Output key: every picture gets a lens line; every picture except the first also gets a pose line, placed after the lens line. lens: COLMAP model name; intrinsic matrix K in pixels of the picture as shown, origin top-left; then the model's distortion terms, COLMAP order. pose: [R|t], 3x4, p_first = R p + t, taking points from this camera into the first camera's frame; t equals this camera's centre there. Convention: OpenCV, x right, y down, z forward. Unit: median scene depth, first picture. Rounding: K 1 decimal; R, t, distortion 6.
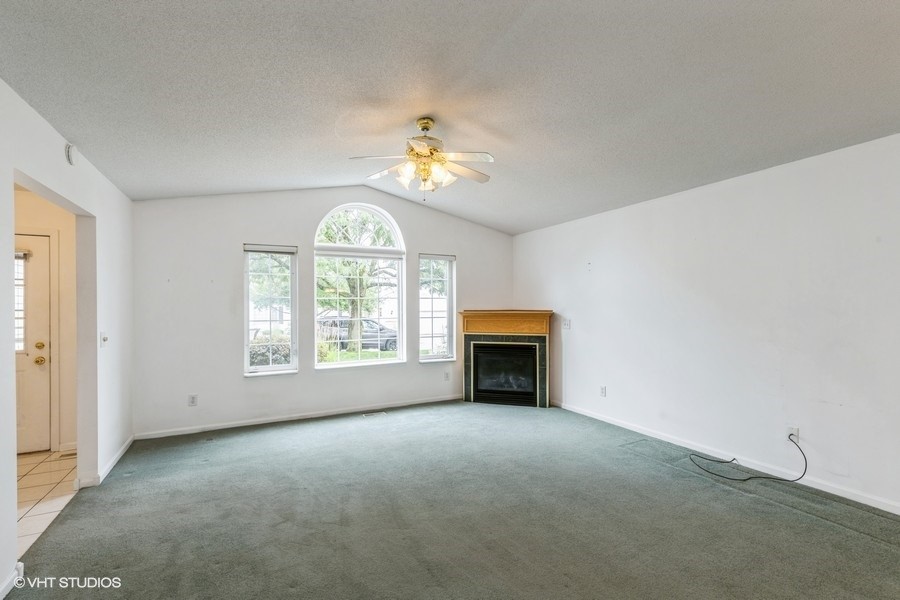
lens RADIAL K [[405.7, 0, 453.3], [0, 405.7, 308.6], [0, 0, 1]] dist [0.008313, -0.000726]
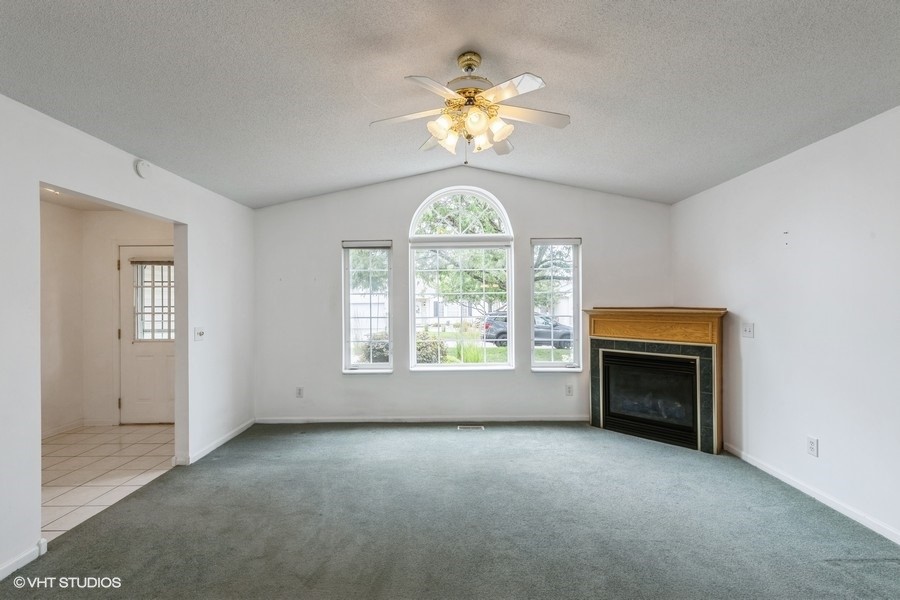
lens RADIAL K [[405.7, 0, 447.3], [0, 405.7, 301.6], [0, 0, 1]] dist [0.008313, -0.000726]
pose [[0.884054, -0.002065, -0.467380, 0.190911], [0.000526, 0.999994, -0.003423, -0.006245], [0.467384, 0.002780, 0.884050, 0.244742]]
